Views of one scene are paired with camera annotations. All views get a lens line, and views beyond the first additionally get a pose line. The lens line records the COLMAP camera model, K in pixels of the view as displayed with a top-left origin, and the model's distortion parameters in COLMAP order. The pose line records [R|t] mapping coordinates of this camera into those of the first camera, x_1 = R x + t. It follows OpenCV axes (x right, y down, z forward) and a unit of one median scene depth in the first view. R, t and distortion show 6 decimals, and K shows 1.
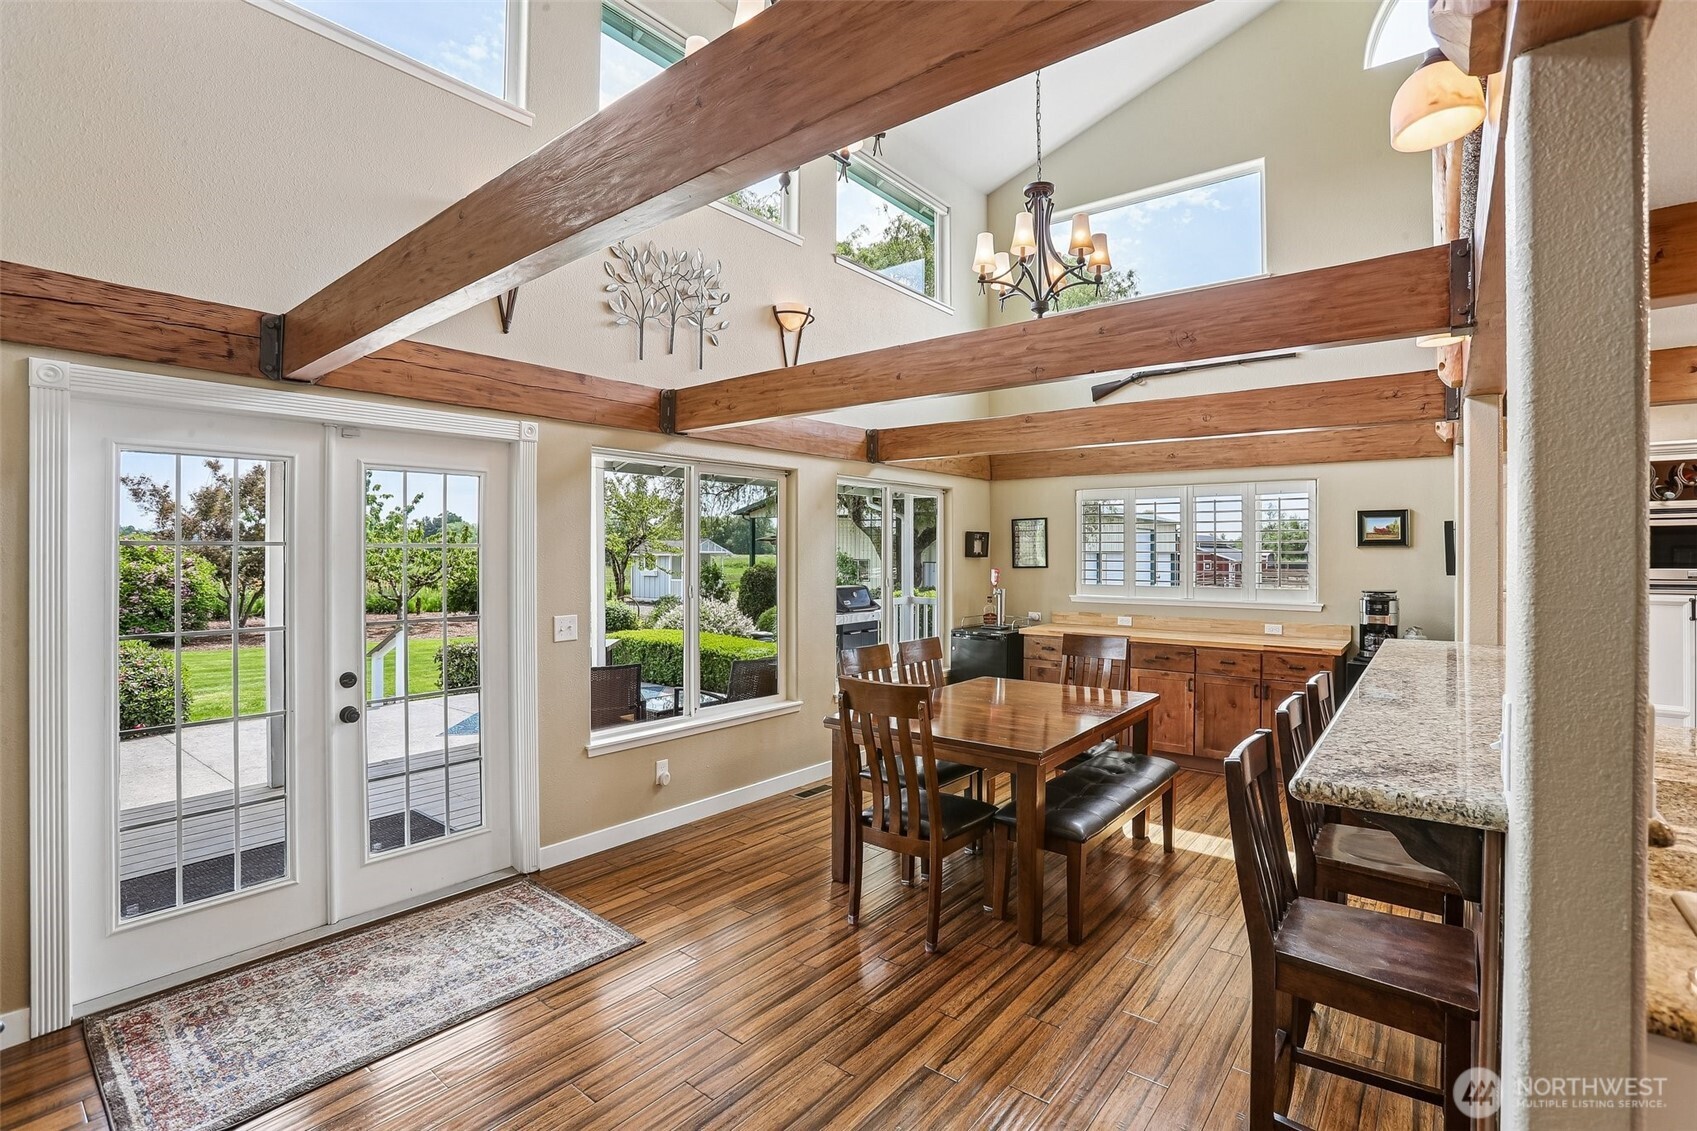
lens RADIAL K [[779.3, 0, 846.8], [0, 779.3, 547.0], [0, 0, 1]] dist [-0.023860, 0.002419]
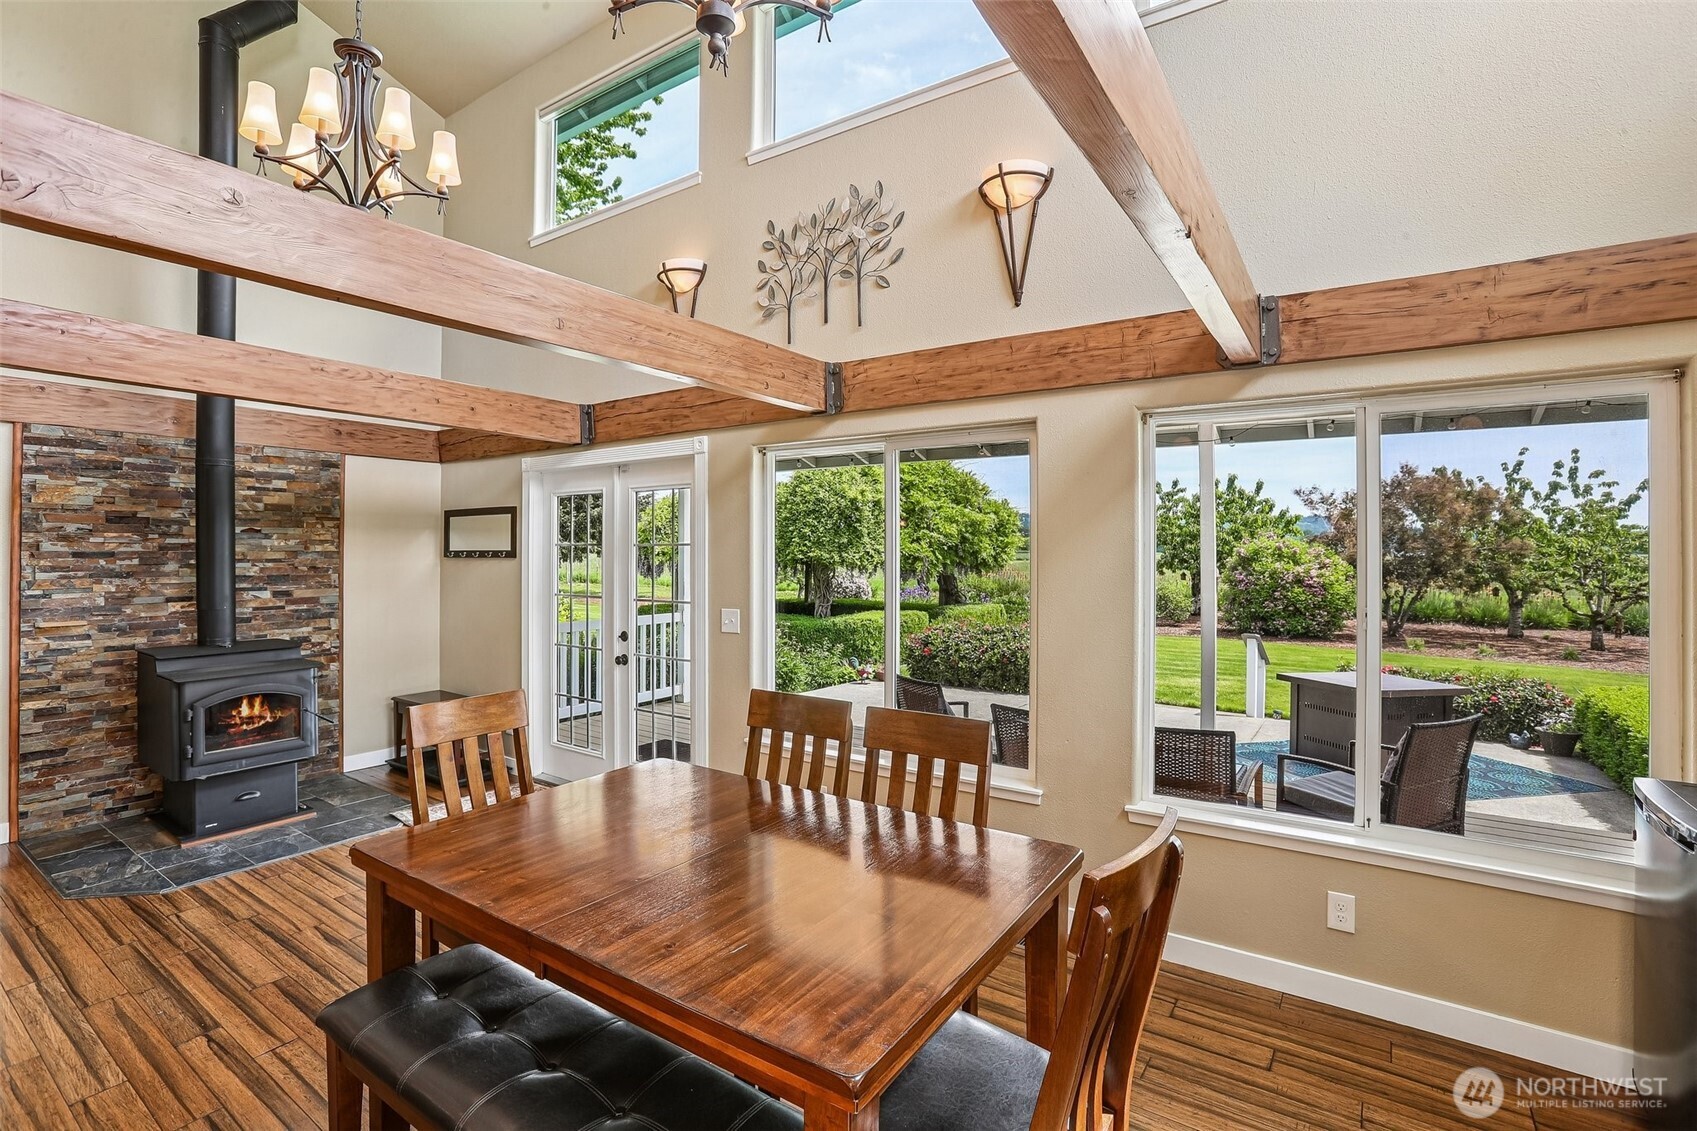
lens RADIAL K [[779.3, 0, 846.1], [0, 779.3, 574.3], [0, 0, 1]] dist [-0.023860, 0.002419]
pose [[0.073743, 0.032583, -0.996745, 0.725986], [-0.002461, 0.999469, 0.032490, 0.002330], [0.997274, 0.000057, 0.073784, 1.079879]]
